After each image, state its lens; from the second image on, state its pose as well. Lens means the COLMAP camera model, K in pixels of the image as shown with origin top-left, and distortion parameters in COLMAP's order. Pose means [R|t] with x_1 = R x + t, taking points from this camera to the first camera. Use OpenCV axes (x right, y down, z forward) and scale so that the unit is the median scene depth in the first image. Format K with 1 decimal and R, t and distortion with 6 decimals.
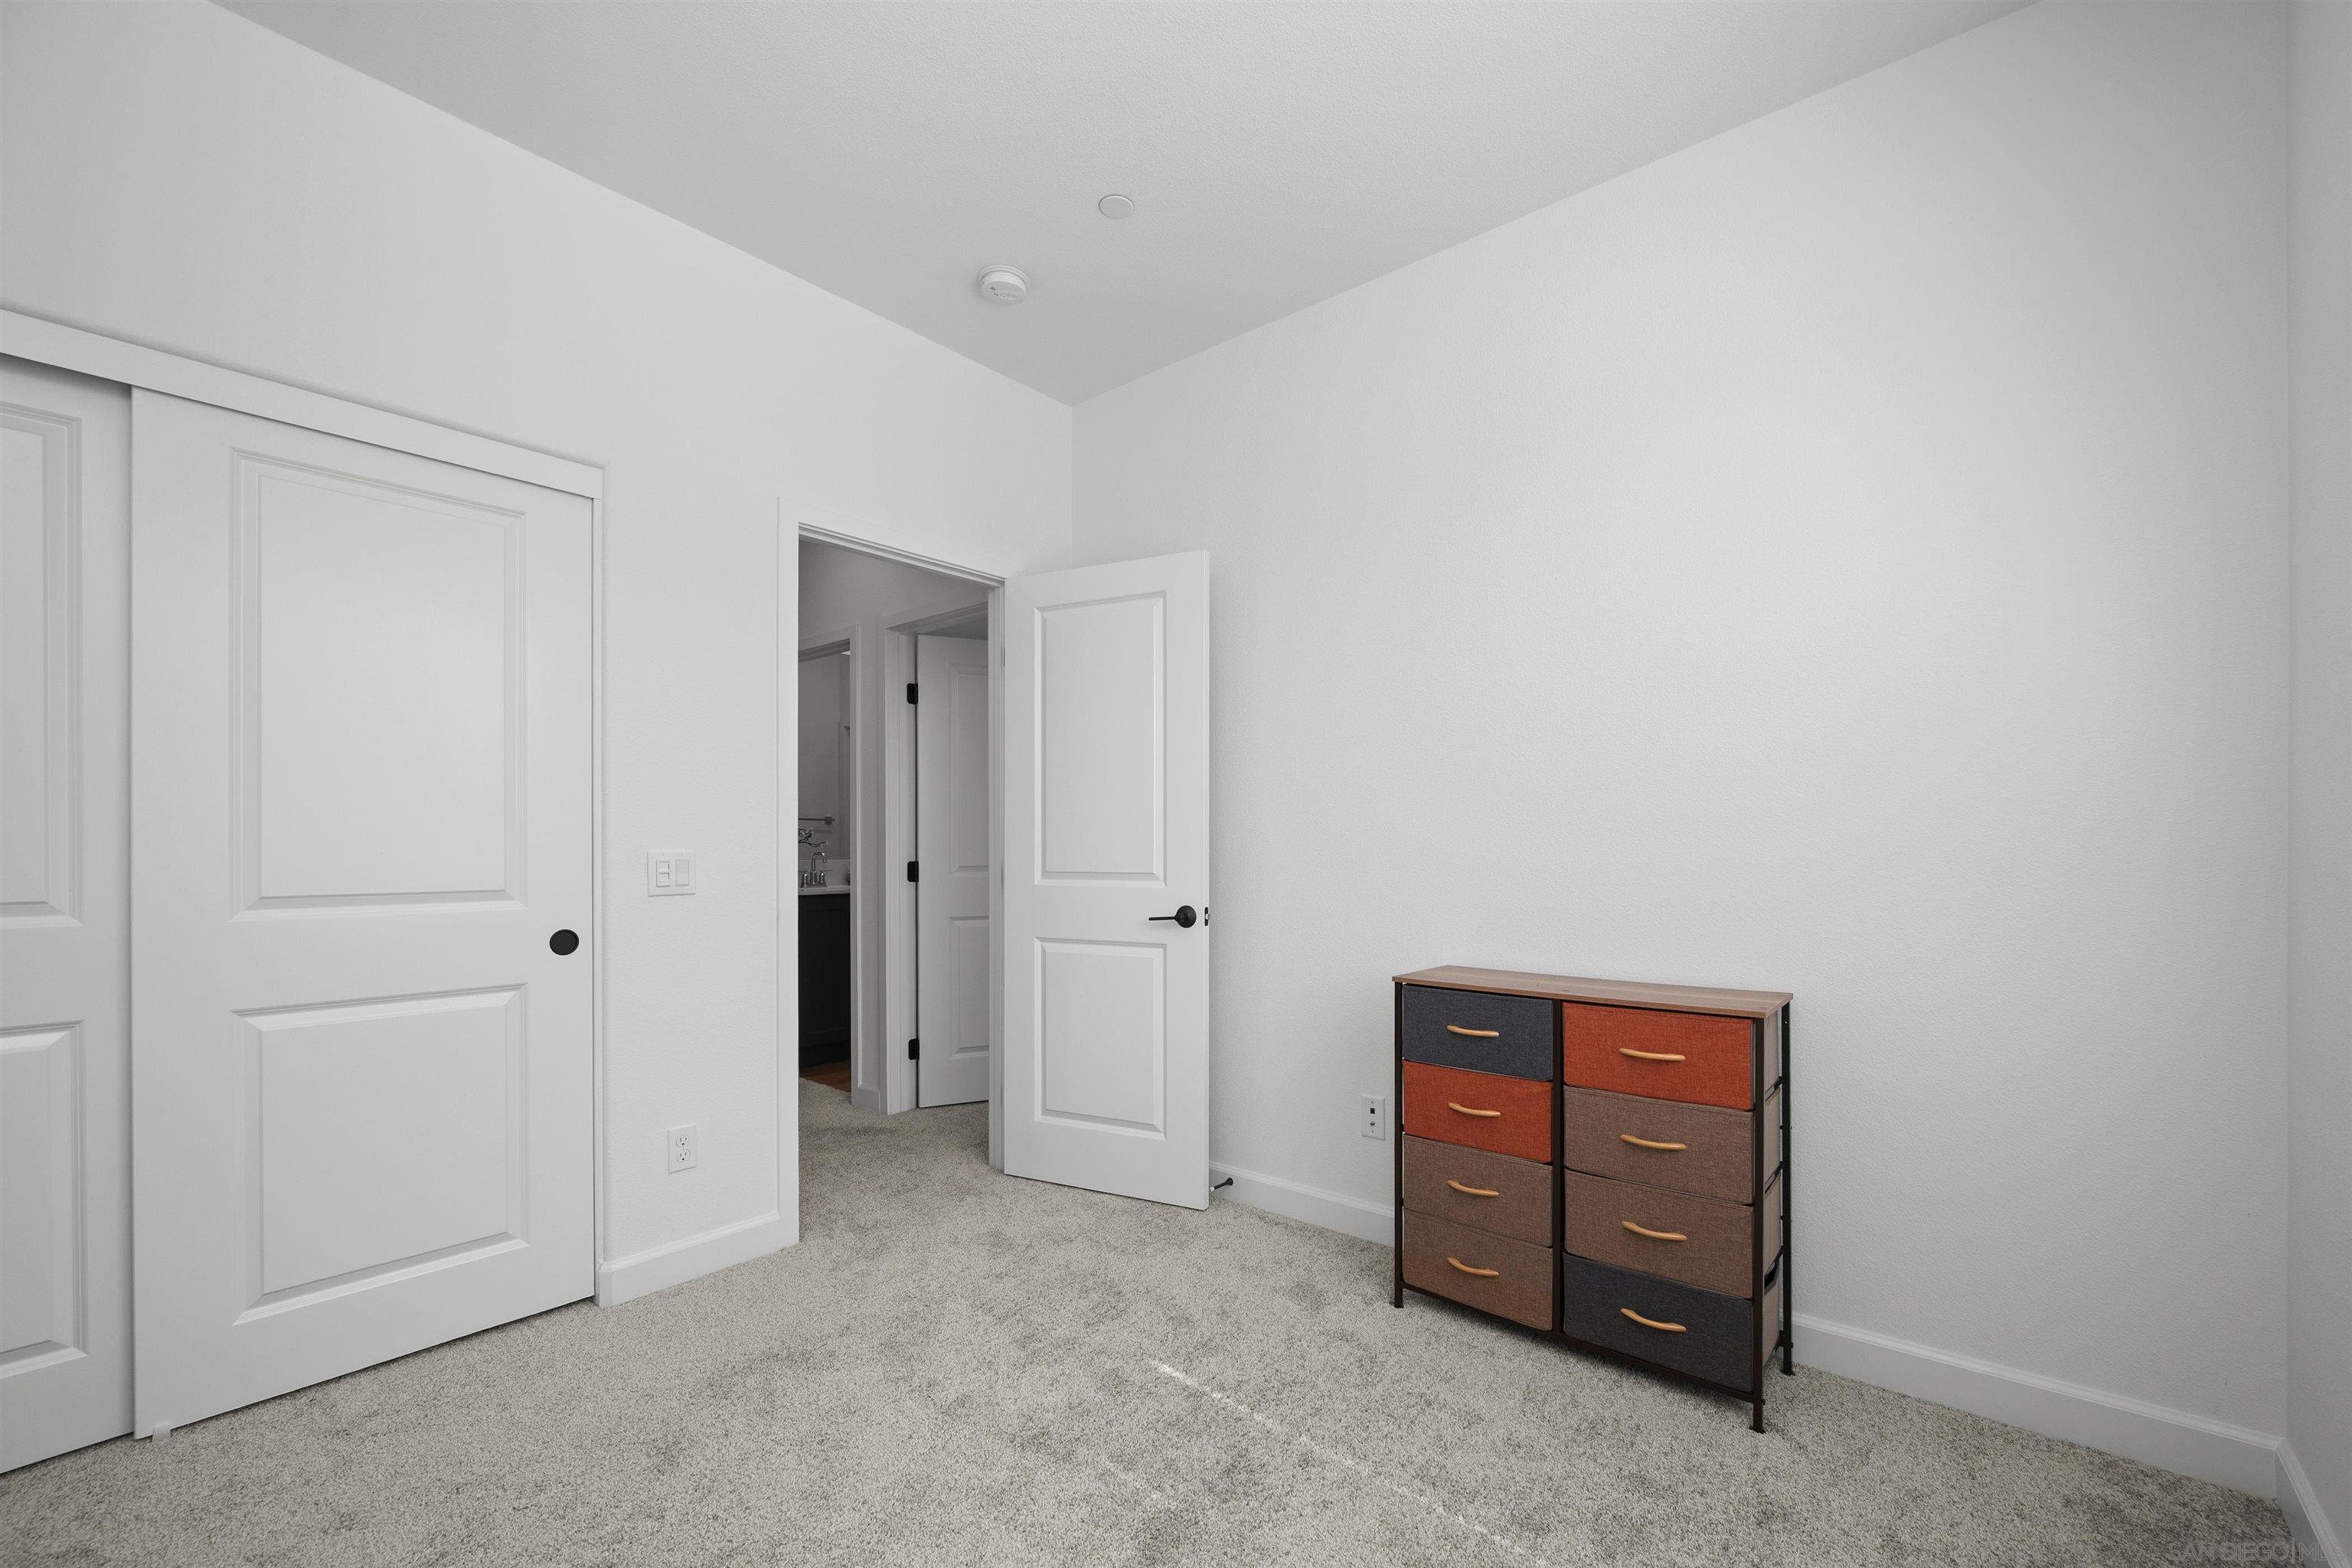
lens RADIAL K [[968.9, 0, 1183.5], [0, 968.9, 847.0], [0, 0, 1]] dist [-0.000551, -0.000156]
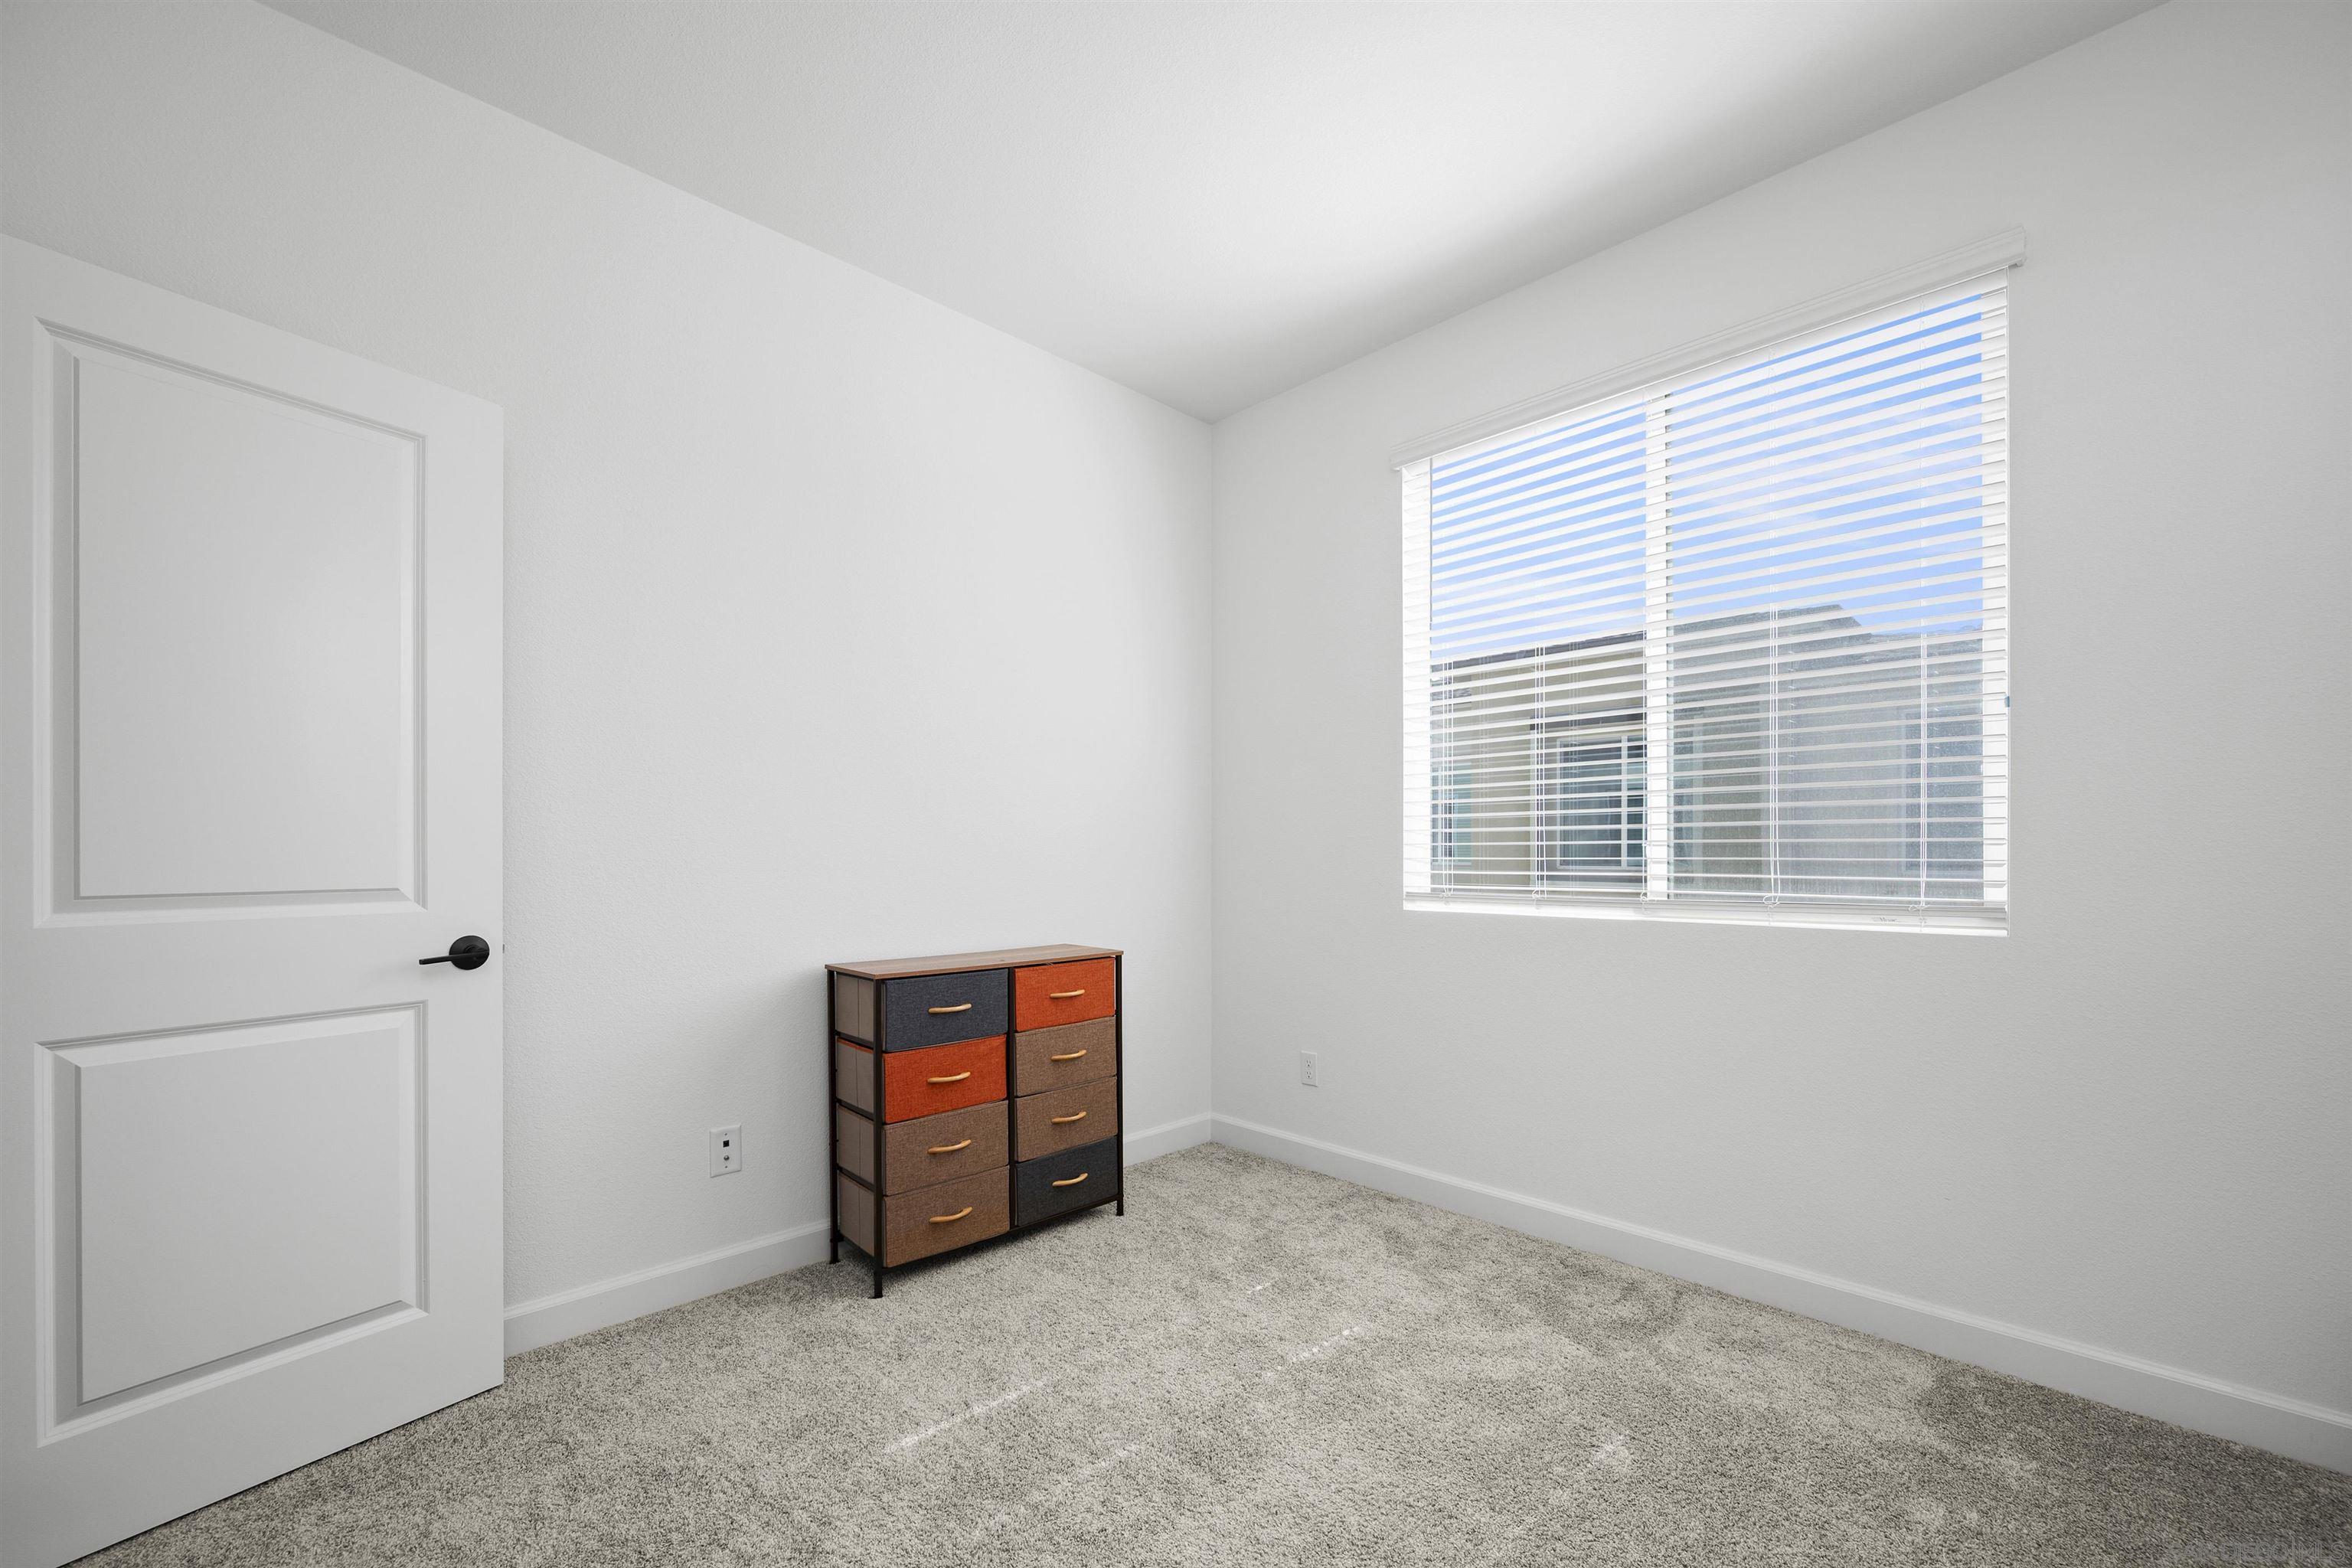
lens RADIAL K [[968.9, 0, 1183.5], [0, 968.9, 847.0], [0, 0, 1]] dist [-0.000551, -0.000156]
pose [[0.100331, 0.002164, 0.994952, -0.827235], [0.000256, 0.999998, -0.002201, 0.003149], [-0.994954, 0.000475, 0.100331, 0.628086]]
